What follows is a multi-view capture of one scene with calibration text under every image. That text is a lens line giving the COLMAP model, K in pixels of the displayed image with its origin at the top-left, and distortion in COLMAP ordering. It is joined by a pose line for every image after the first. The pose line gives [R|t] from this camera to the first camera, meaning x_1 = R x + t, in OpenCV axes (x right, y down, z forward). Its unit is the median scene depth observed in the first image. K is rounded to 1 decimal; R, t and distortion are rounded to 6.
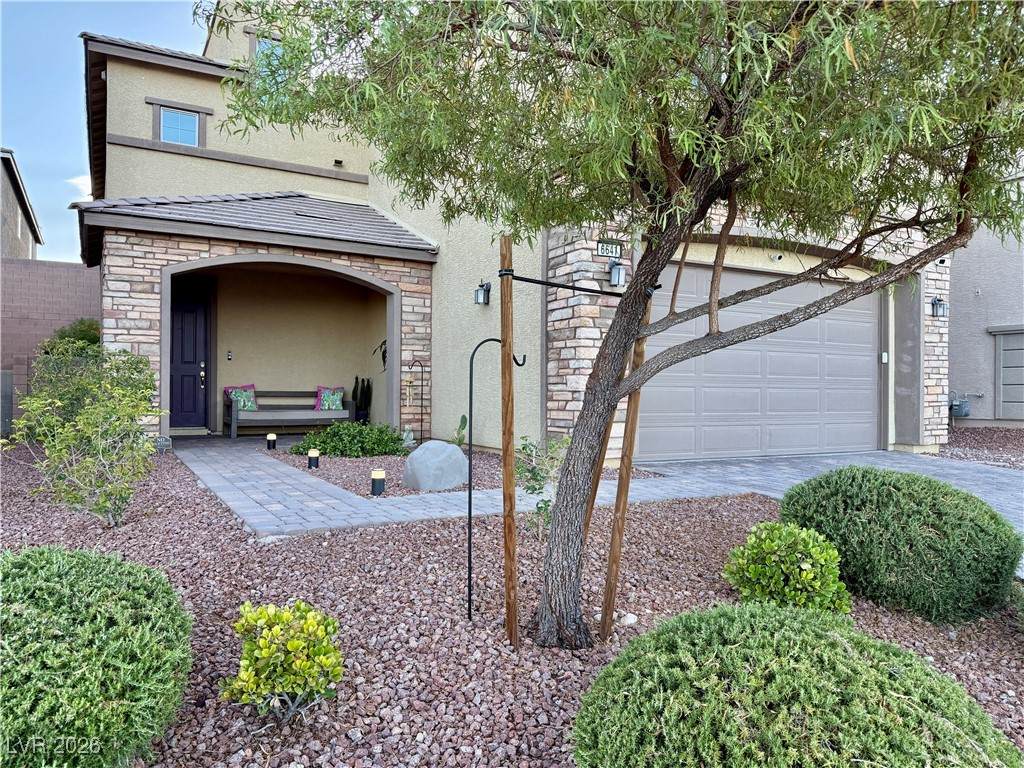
lens RADIAL K [[721.7, 0, 513.2], [0, 721.7, 387.6], [0, 0, 1]] dist [0.047143, -0.001584]
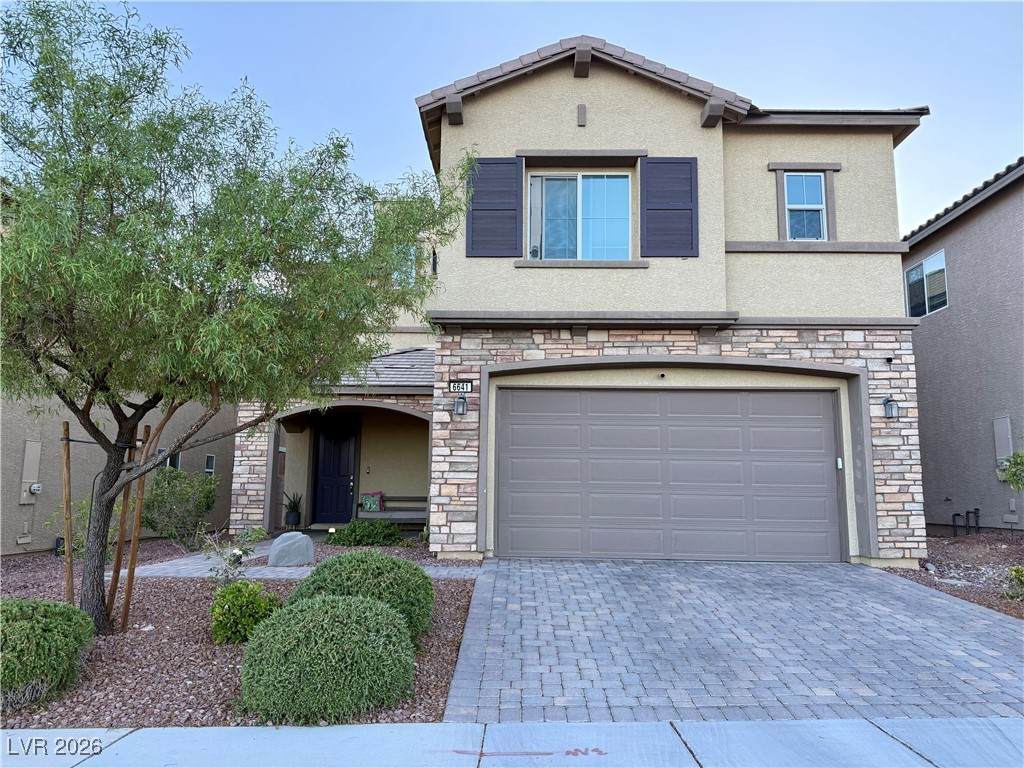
lens RADIAL K [[721.7, 0, 514.0], [0, 721.7, 384.6], [0, 0, 1]] dist [0.047143, -0.001584]
pose [[0.860140, -0.076983, -0.504215, 0.650919], [0.000131, 0.988578, -0.150710, 0.001476], [0.510058, 0.129566, 0.850326, -0.044969]]
